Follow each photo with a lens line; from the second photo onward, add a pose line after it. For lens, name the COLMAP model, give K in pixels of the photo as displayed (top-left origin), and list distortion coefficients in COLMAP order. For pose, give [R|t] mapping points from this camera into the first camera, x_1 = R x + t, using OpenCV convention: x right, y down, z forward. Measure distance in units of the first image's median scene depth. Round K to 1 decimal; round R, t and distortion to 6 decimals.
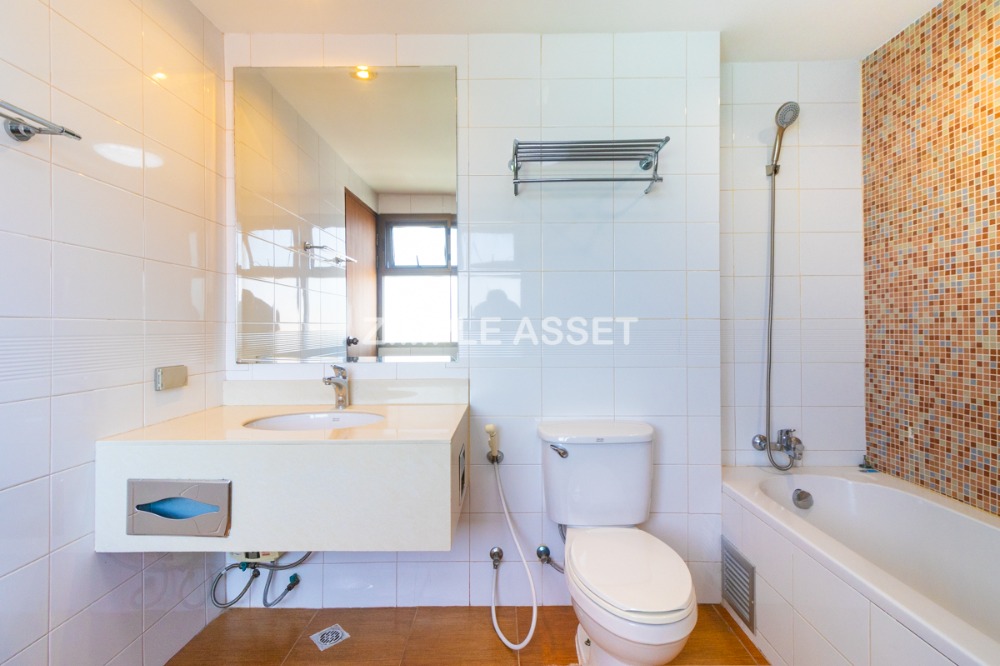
lens RADIAL K [[469.3, 0, 515.8], [0, 469.3, 329.2], [0, 0, 1]] dist [0.000416, 0.001591]
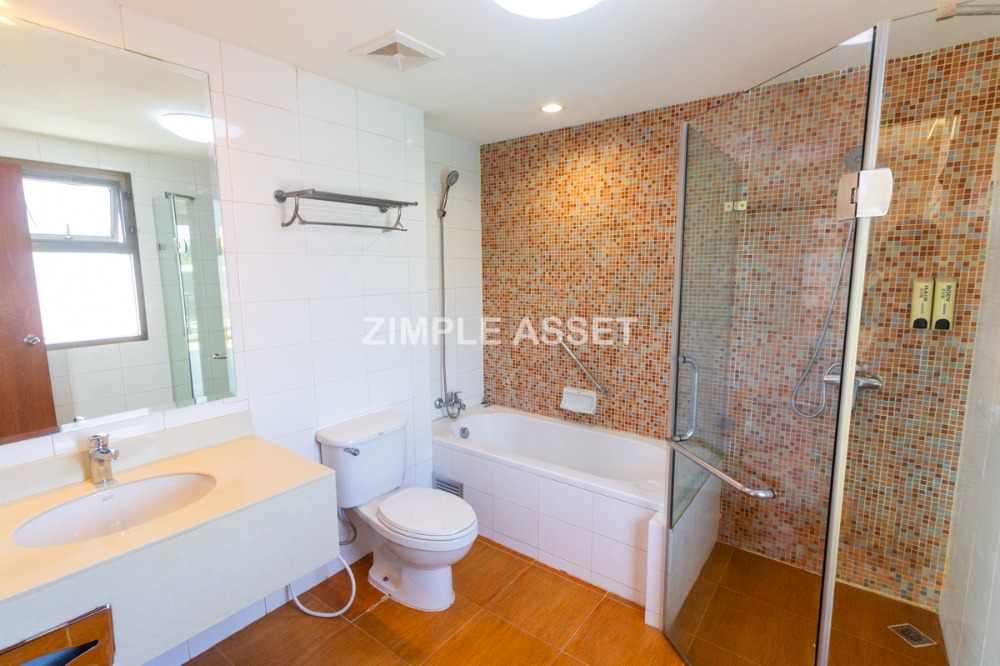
lens RADIAL K [[469.3, 0, 515.8], [0, 469.3, 329.2], [0, 0, 1]] dist [0.000416, 0.001591]
pose [[0.585304, -0.096990, 0.804992, -0.567680], [-0.009957, 0.991885, 0.126747, -0.201990], [-0.810753, -0.082201, 0.579589, -0.033945]]
